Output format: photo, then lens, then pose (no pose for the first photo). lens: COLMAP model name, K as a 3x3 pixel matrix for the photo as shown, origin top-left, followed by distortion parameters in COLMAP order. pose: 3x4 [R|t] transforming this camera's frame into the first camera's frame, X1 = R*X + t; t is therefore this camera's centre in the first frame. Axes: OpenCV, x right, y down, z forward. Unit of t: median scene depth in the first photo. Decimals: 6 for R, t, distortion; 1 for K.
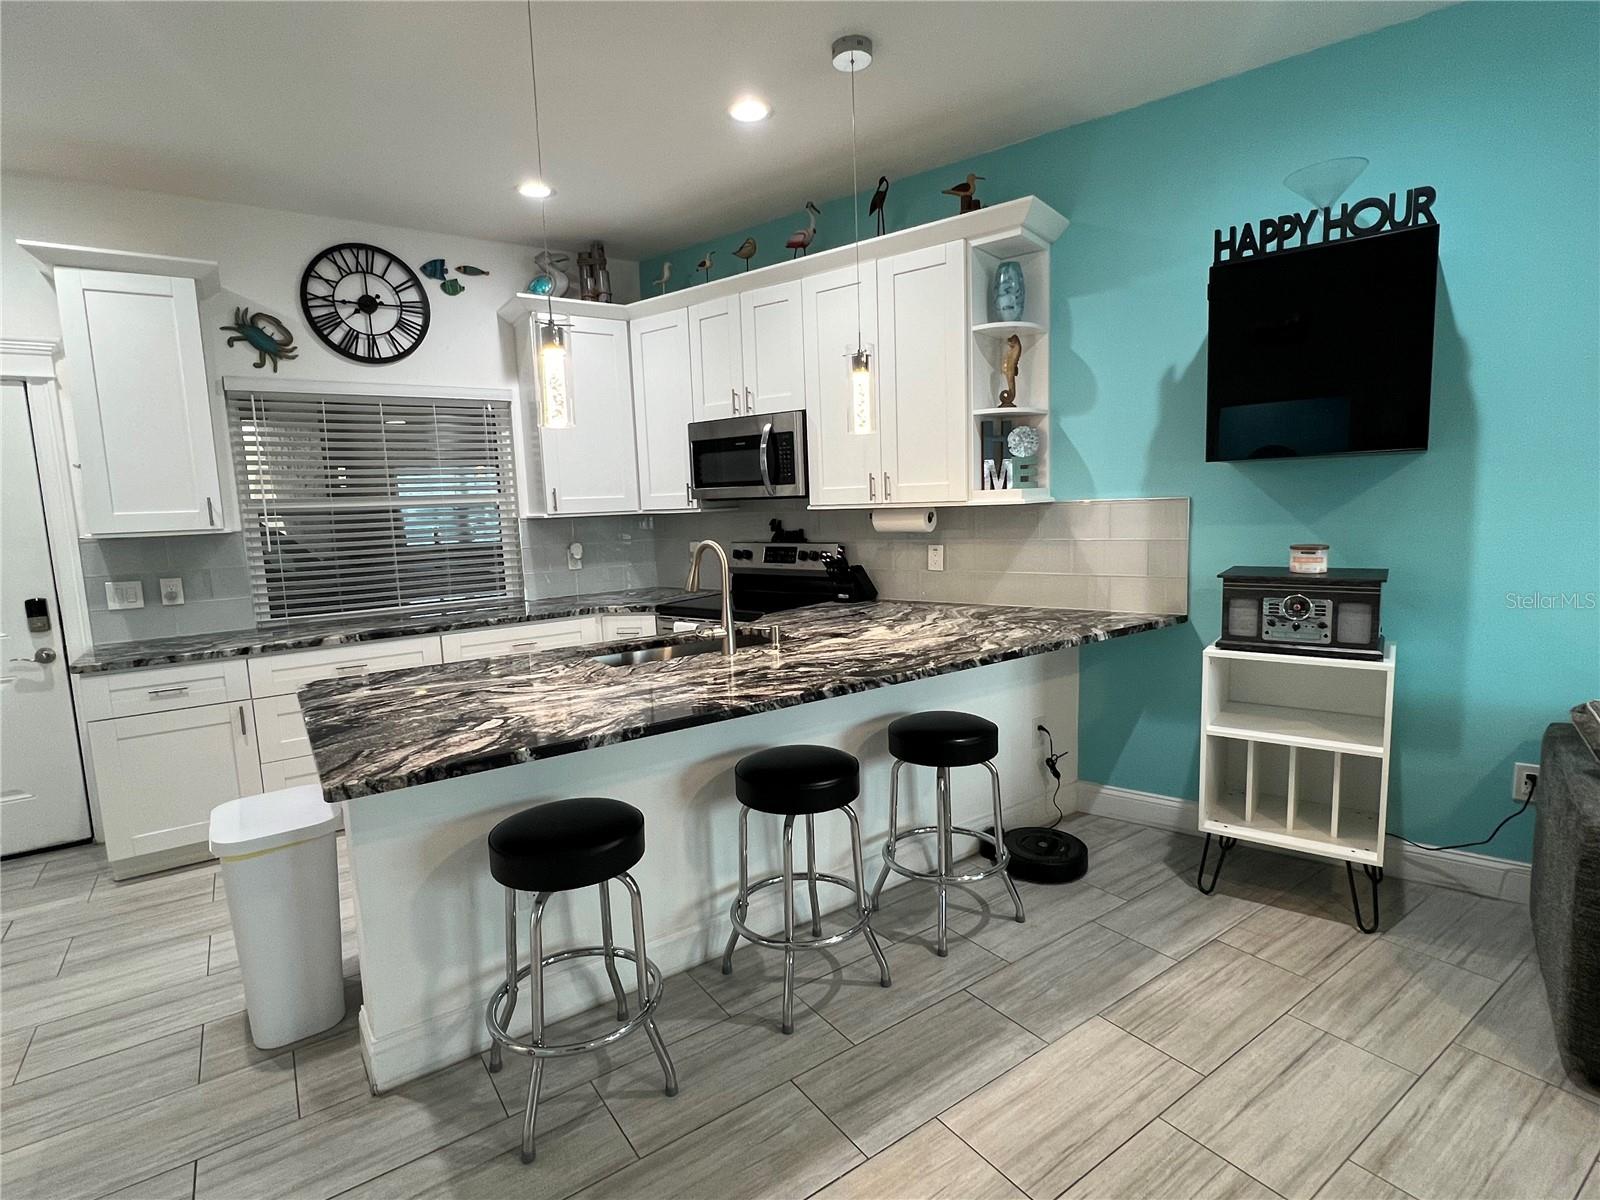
lens RADIAL K [[802.6, 0, 798.4], [0, 802.6, 600.8], [0, 0, 1]] dist [0.000429, -0.002022]
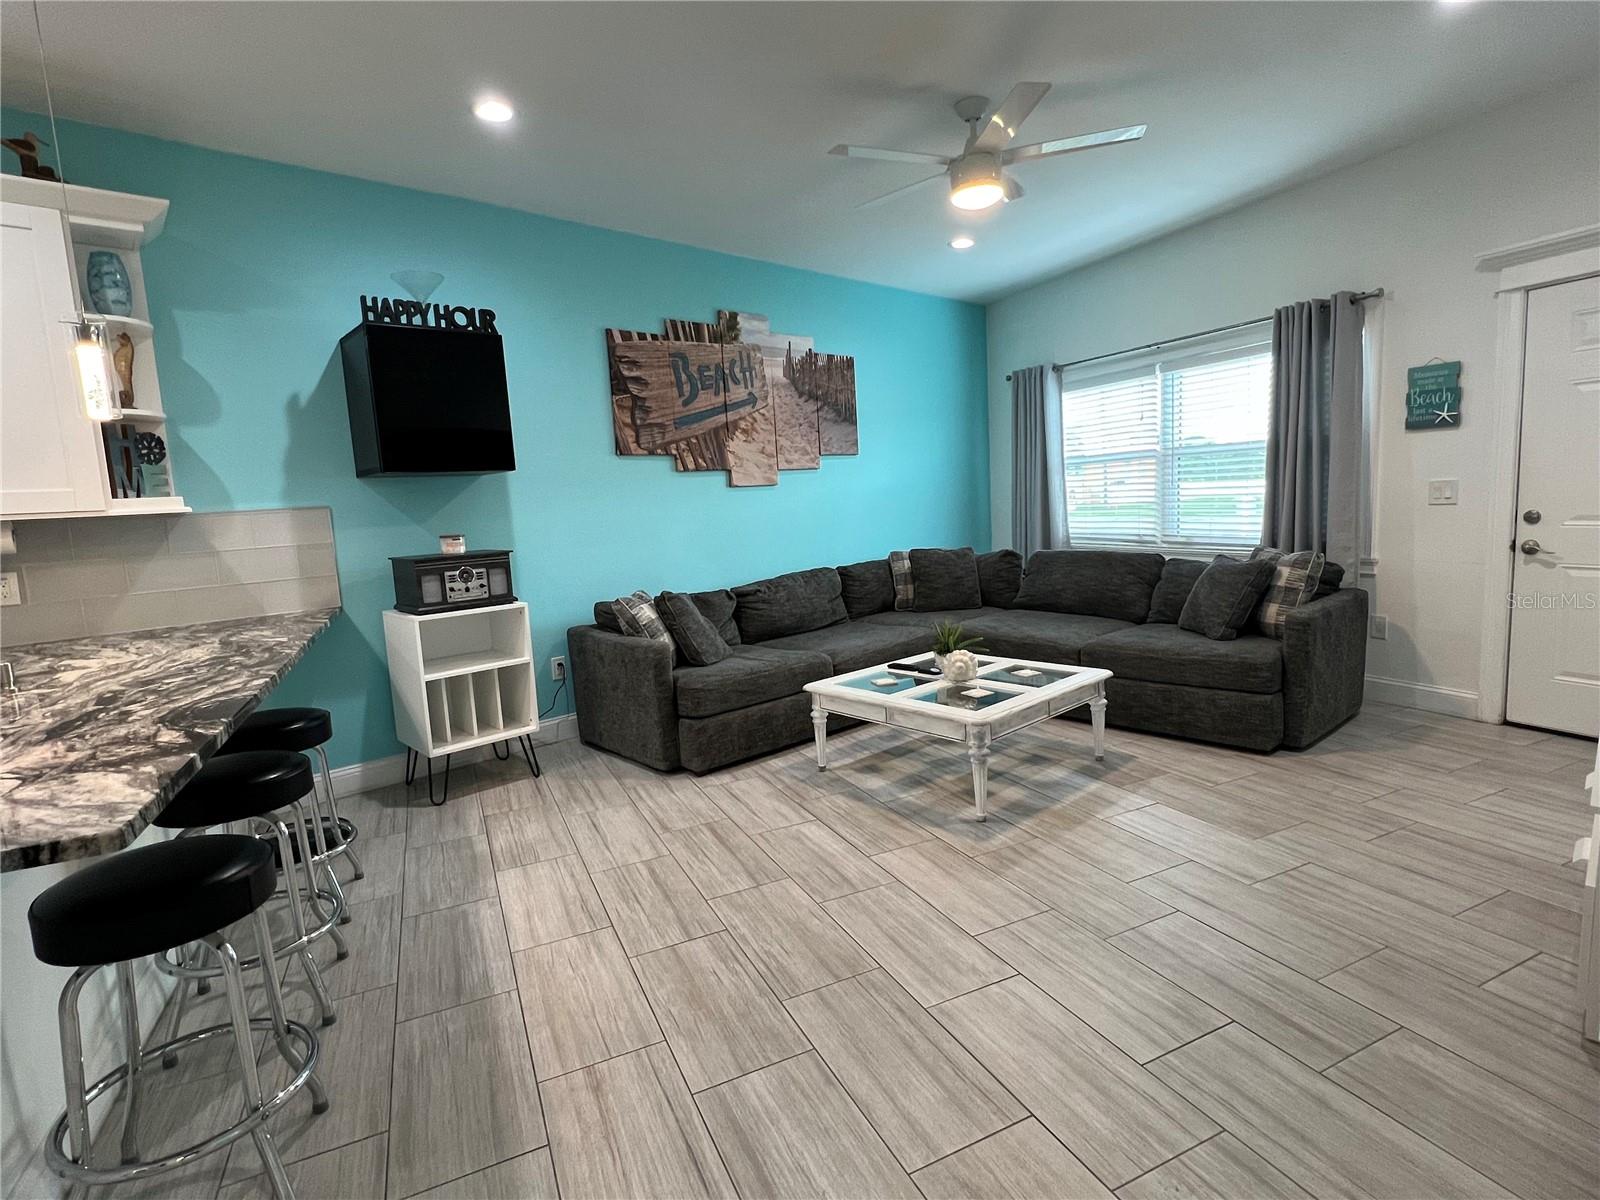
lens RADIAL K [[802.6, 0, 798.4], [0, 802.6, 600.8], [0, 0, 1]] dist [0.000429, -0.002022]
pose [[0.169757, -0.098569, 0.980544, -0.569870], [0.174321, 0.982299, 0.068566, 0.047046], [-0.969946, 0.159289, 0.183935, 0.133348]]
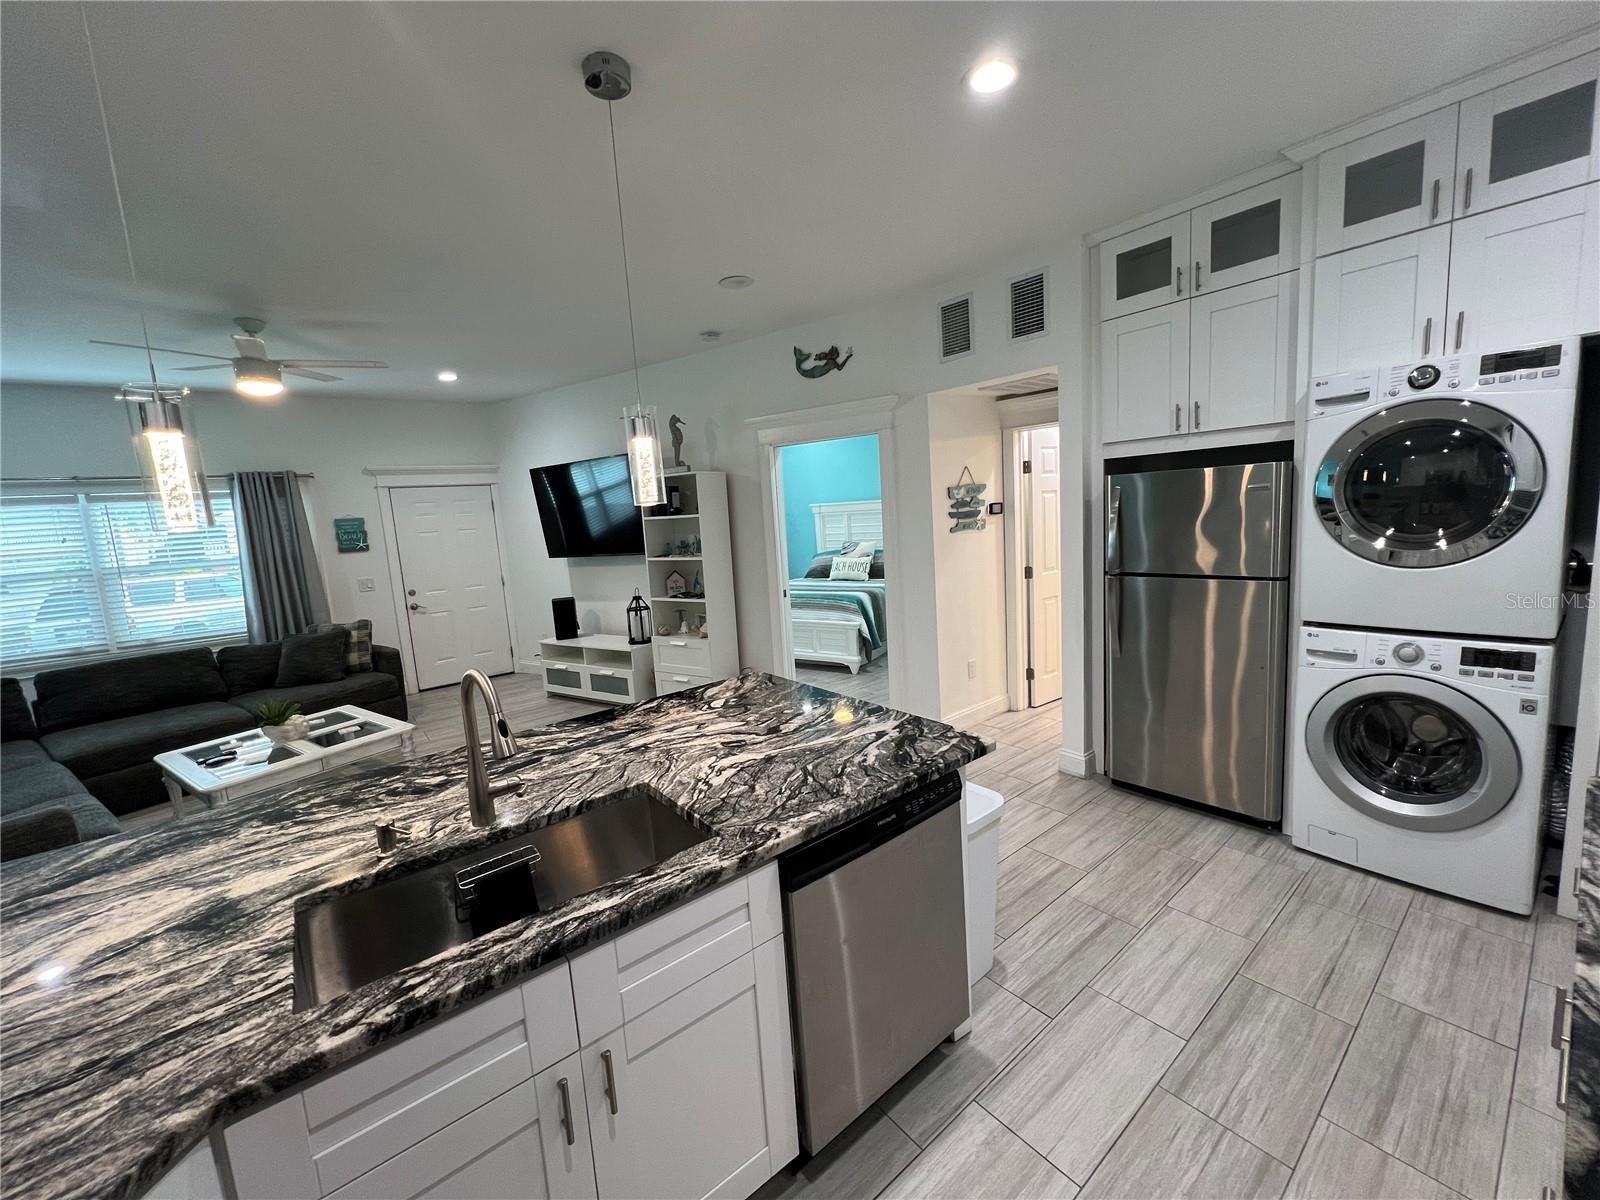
lens RADIAL K [[638.2, 0, 794.1], [0, 638.2, 593.1], [0, 0, 1]] dist [0.000542, 0.000122]
pose [[-0.992665, 0.110679, -0.048653, -0.307979], [0.094391, 0.960943, 0.260152, -0.215974], [0.075546, 0.253652, -0.964341, 1.327766]]
